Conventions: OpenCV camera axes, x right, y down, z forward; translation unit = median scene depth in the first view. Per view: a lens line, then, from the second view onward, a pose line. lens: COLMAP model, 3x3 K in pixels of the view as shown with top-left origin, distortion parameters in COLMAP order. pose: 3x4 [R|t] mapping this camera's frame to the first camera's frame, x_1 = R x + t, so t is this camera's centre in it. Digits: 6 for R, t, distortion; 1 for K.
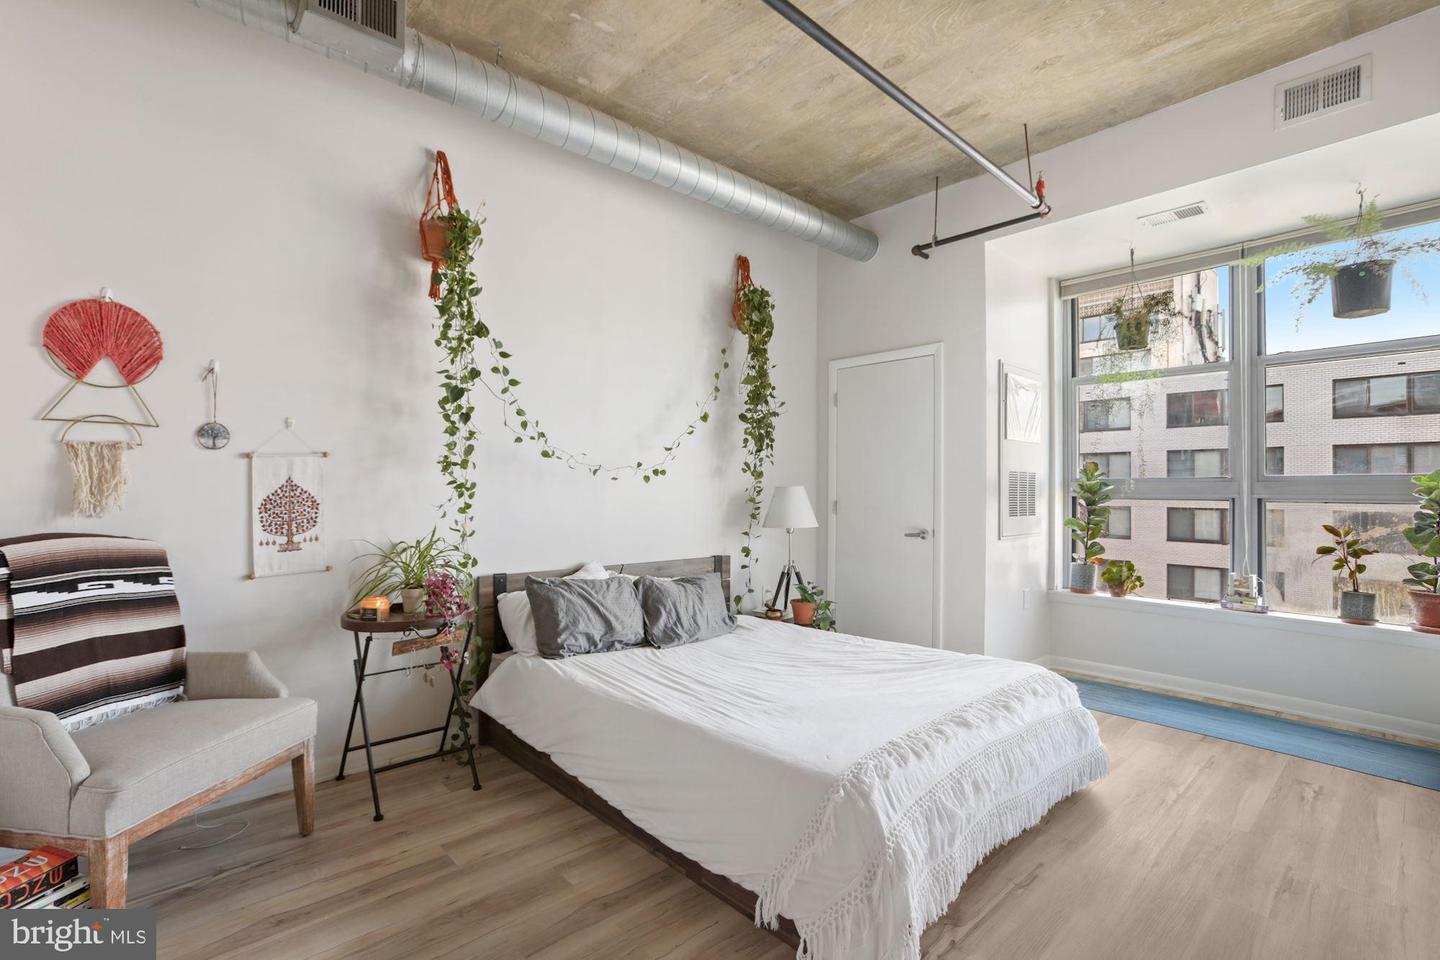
lens RADIAL K [[660.3, 0, 728.2], [0, 660.3, 481.9], [0, 0, 1]] dist [-0.038369, 0.023579]
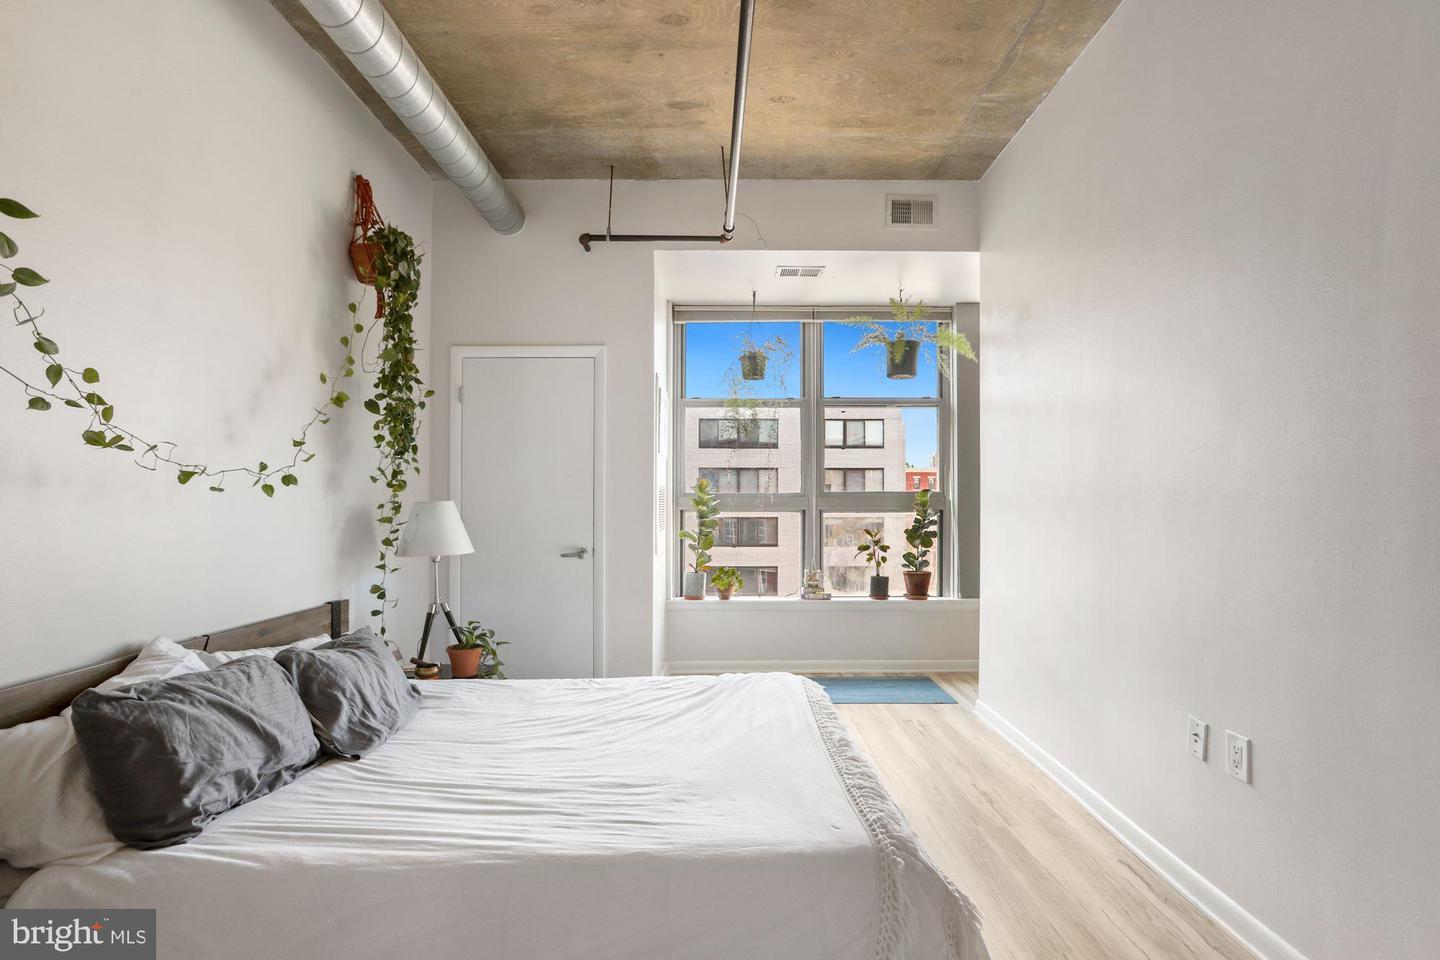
lens RADIAL K [[660.3, 0, 750.7], [0, 660.3, 504.0], [0, 0, 1]] dist [-0.038369, 0.023579]
pose [[0.672314, -0.005512, 0.740245, -0.302974], [-0.004692, 0.999920, 0.011707, -0.000855], [-0.740251, -0.011344, 0.672235, 0.295801]]
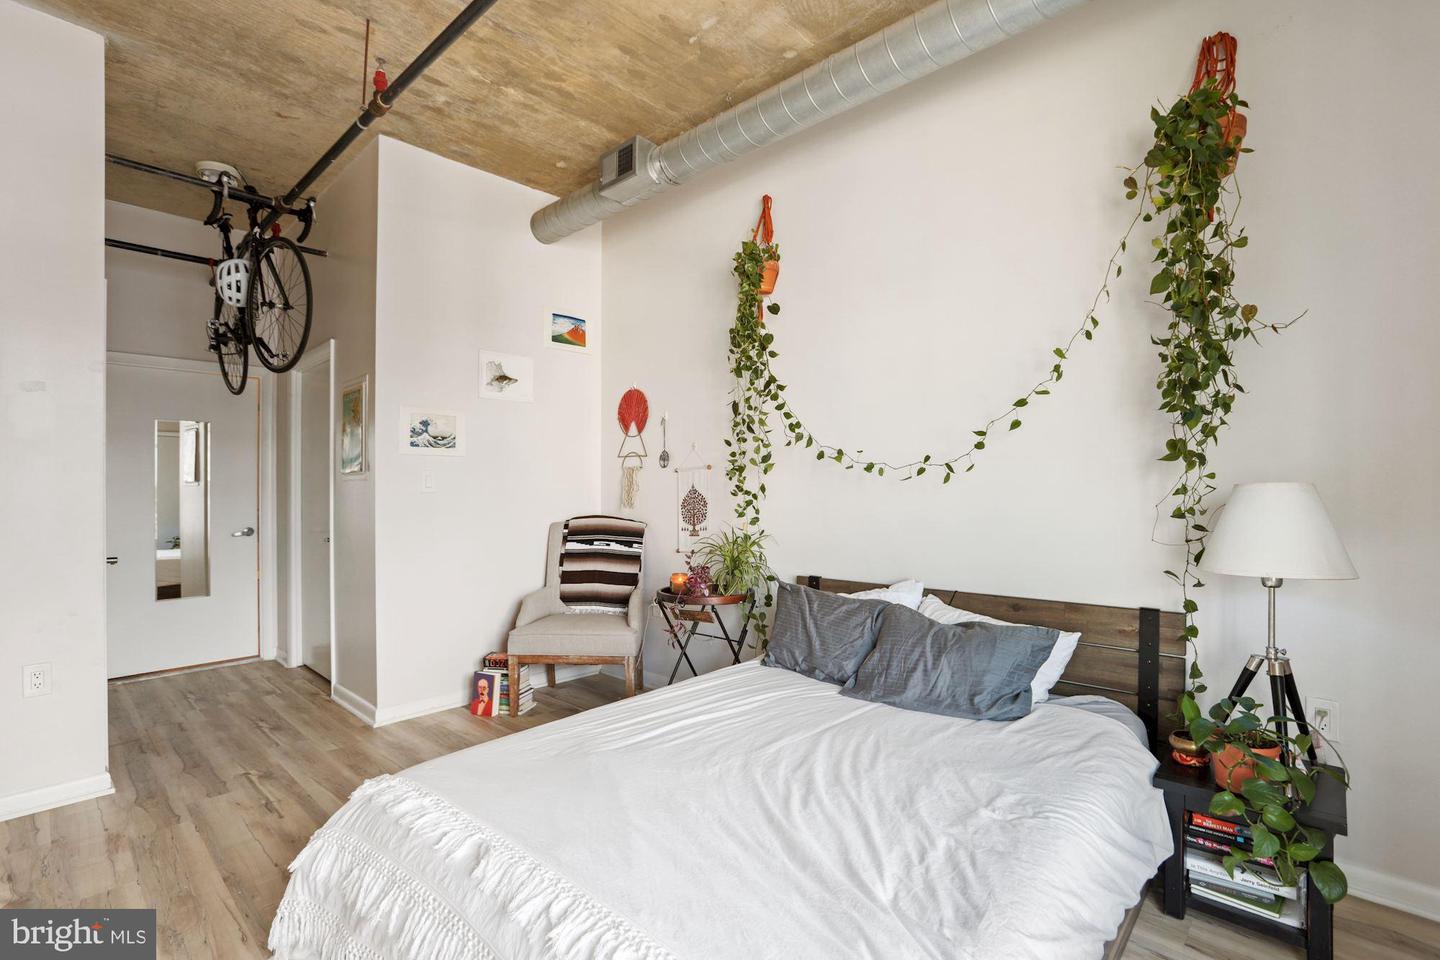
lens RADIAL K [[660.3, 0, 687.5], [0, 660.3, 489.2], [0, 0, 1]] dist [-0.038369, 0.023579]
pose [[0.073814, -0.004455, -0.997262, 0.652378], [0.014552, 0.999888, -0.003390, 0.006371], [0.997166, -0.014262, 0.073871, 0.734151]]
